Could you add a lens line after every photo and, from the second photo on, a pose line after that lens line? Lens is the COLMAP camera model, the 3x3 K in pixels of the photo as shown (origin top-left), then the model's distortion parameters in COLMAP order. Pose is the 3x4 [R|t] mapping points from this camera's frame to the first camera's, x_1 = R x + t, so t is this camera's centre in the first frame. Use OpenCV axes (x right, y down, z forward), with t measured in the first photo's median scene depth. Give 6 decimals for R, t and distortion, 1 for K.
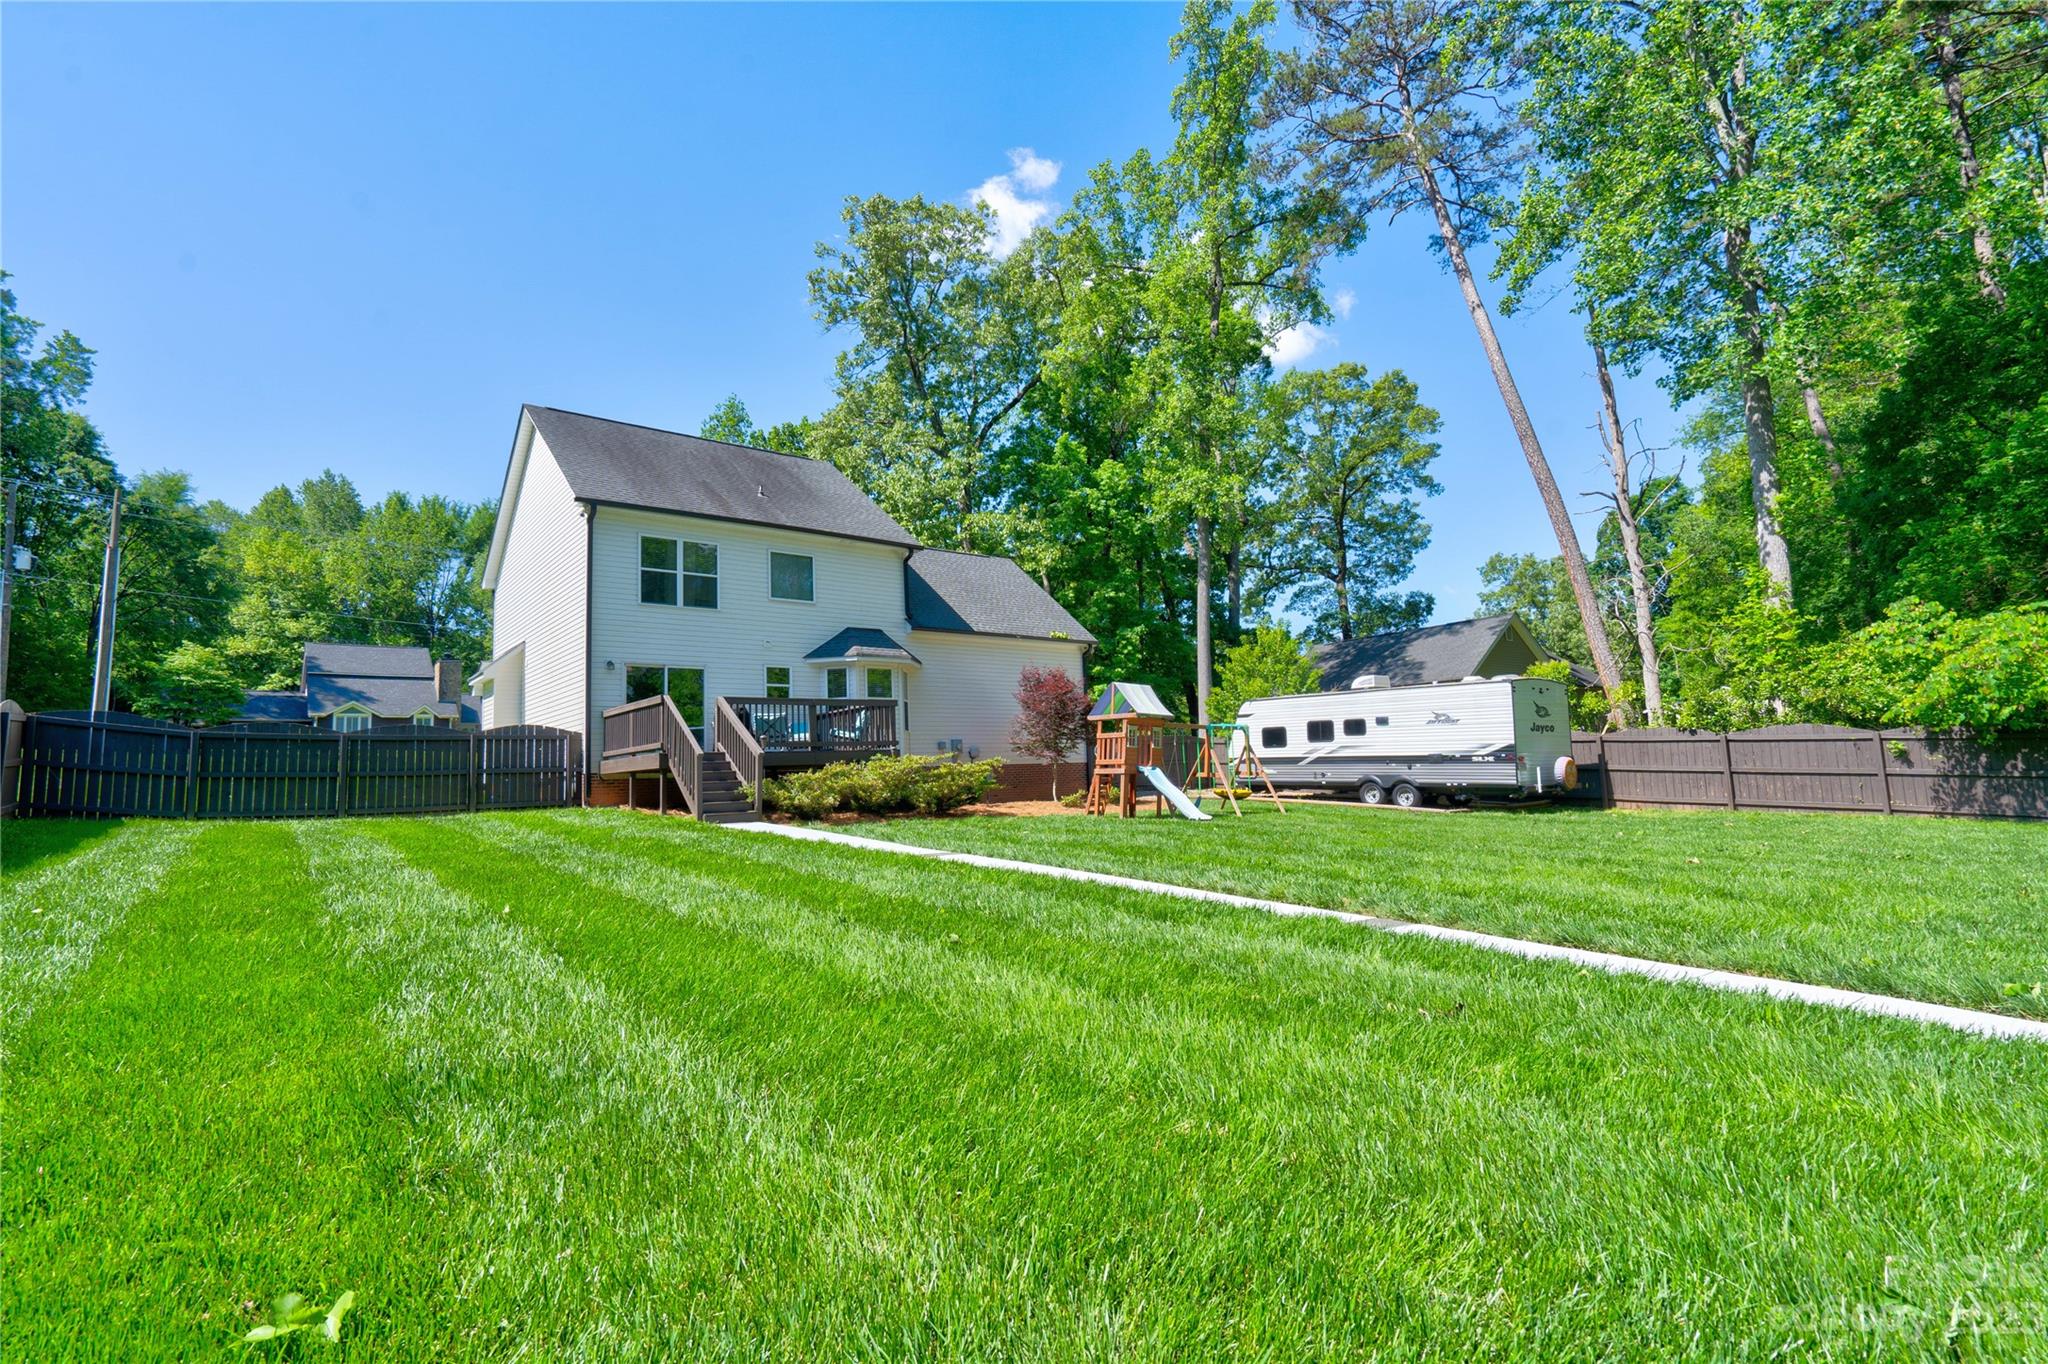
lens RADIAL K [[961.5, 0, 1024.0], [0, 961.5, 682.0], [0, 0, 1]] dist [-0.002623, -0.000686]
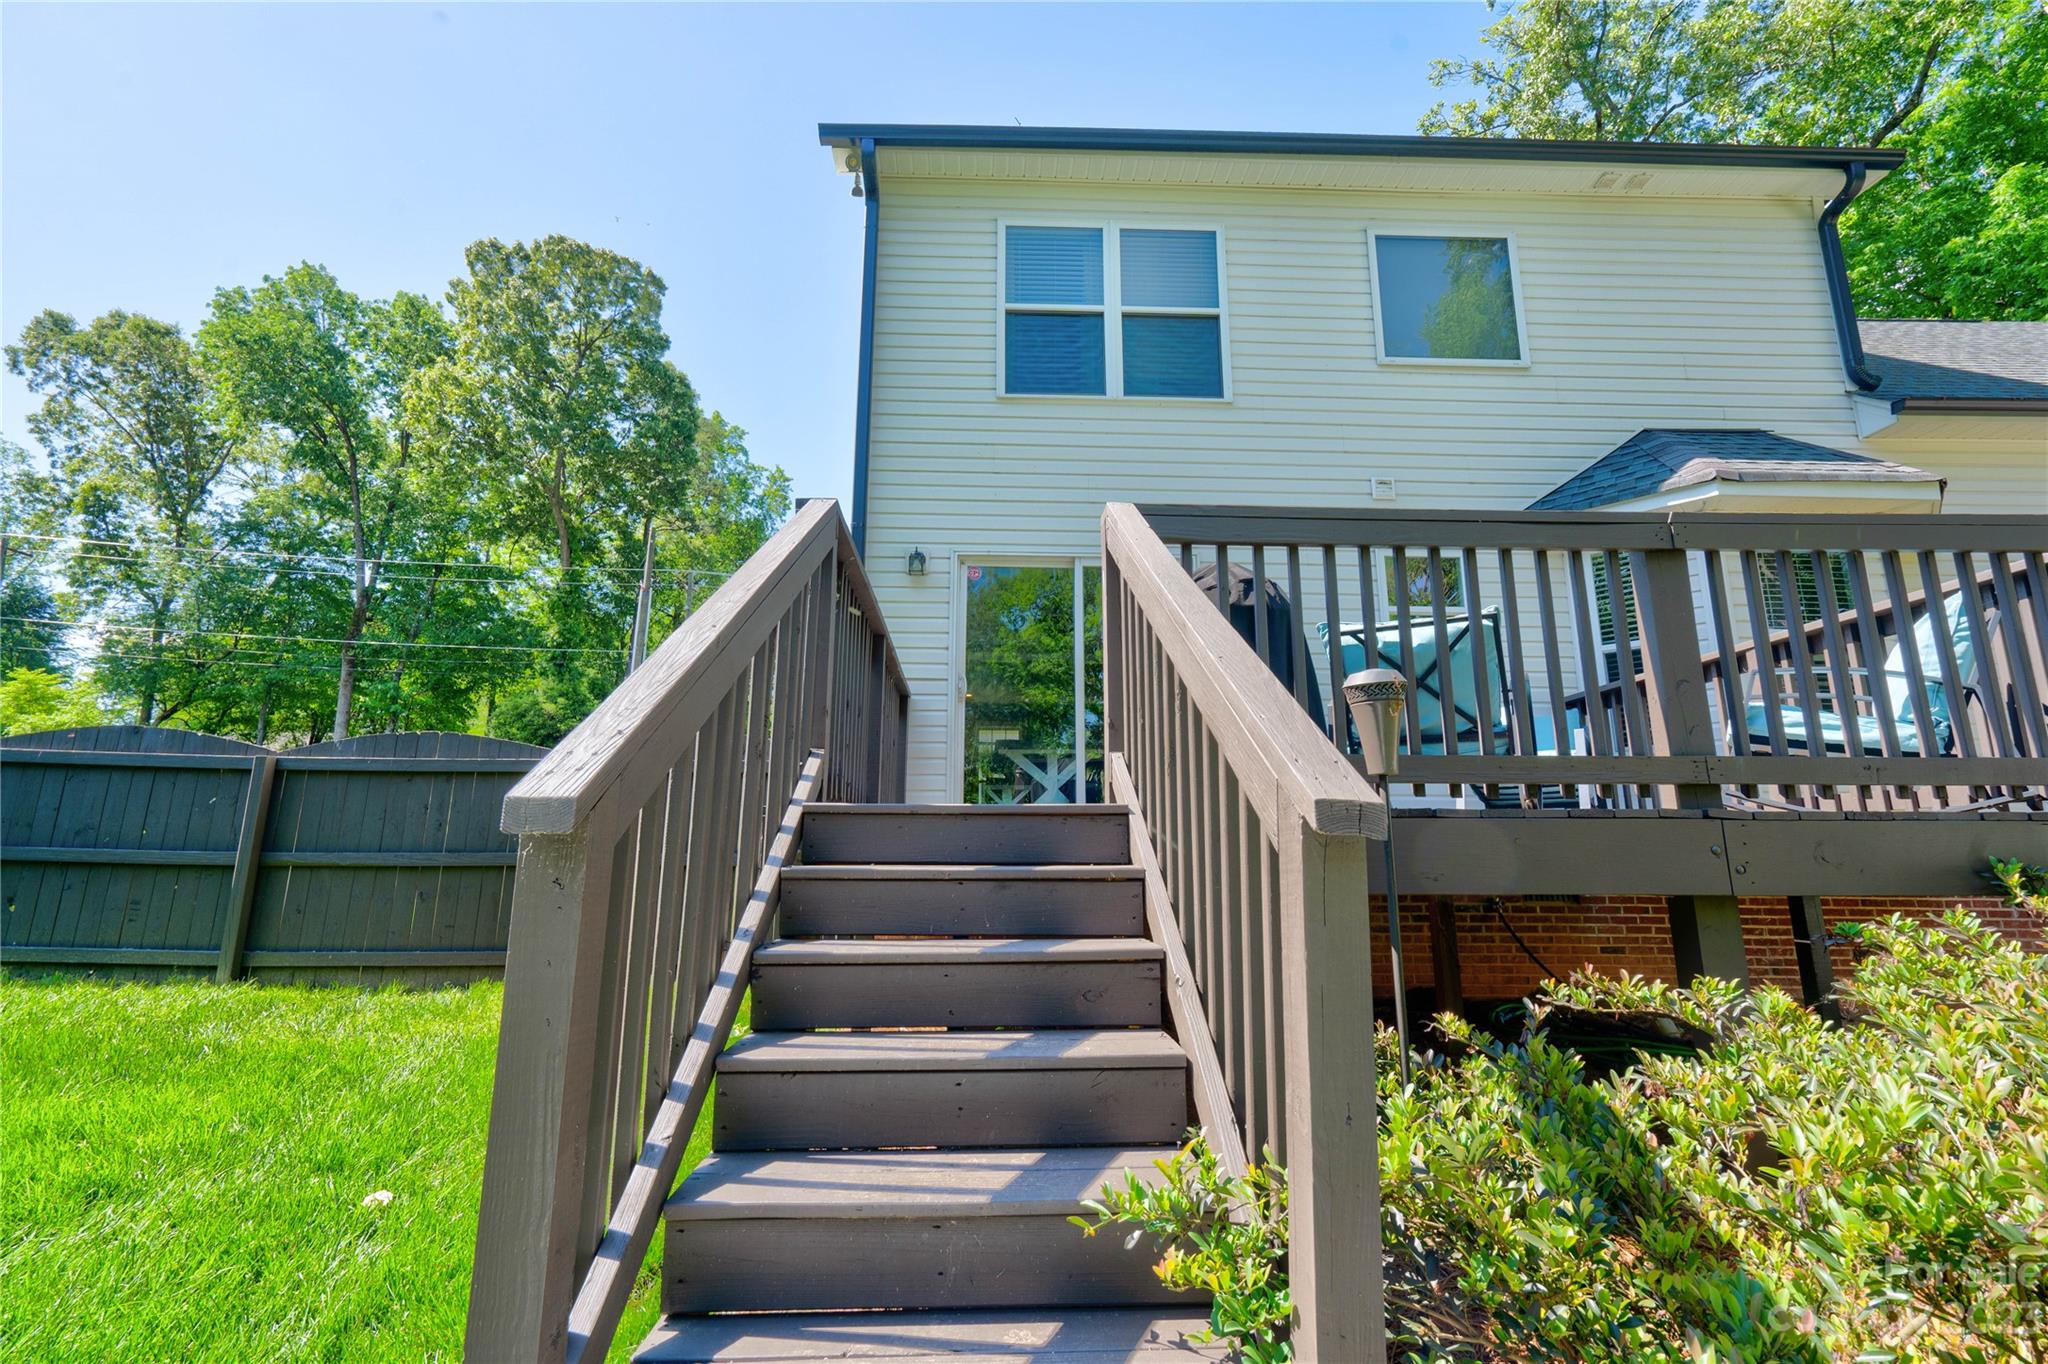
lens RADIAL K [[934.6, 0, 1008.0], [0, 934.6, 669.9], [0, 0, 1]] dist [0.009213, 0.000677]
pose [[0.793149, -0.081248, -0.603583, -0.174688], [0.024611, 0.994528, -0.101533, 0.049844], [0.608530, 0.065677, 0.790809, 0.652632]]
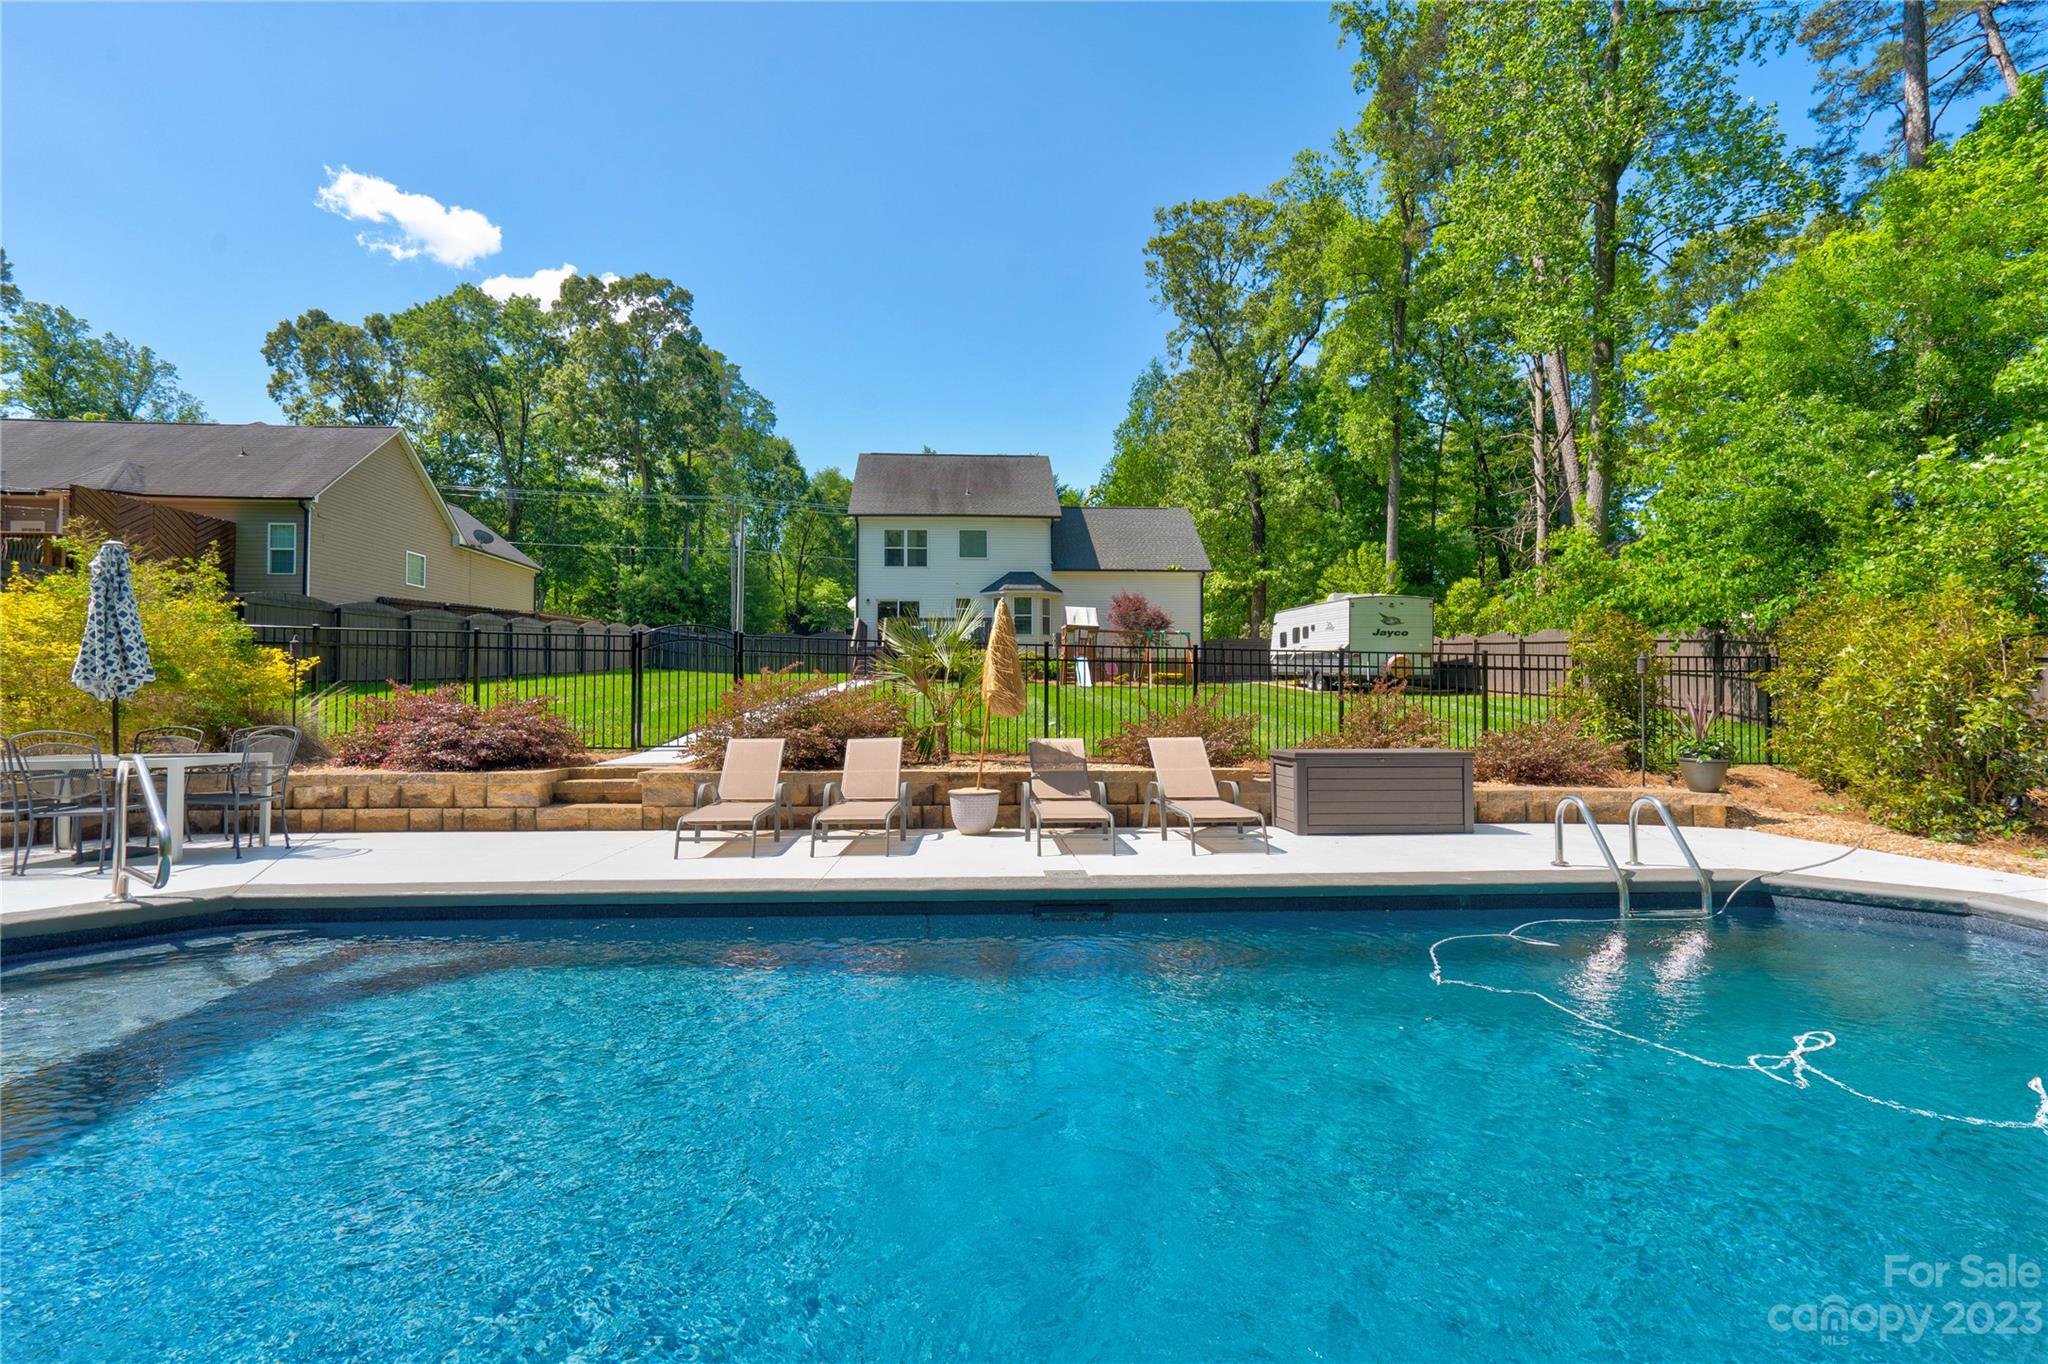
lens RADIAL K [[961.5, 0, 1024.0], [0, 961.5, 682.0], [0, 0, 1]] dist [-0.002623, -0.000686]
pose [[0.817685, 0.028603, -0.574955, 0.800423], [0.028202, 0.995575, 0.089637, -0.017452], [0.574975, -0.089510, 0.813260, -0.334001]]
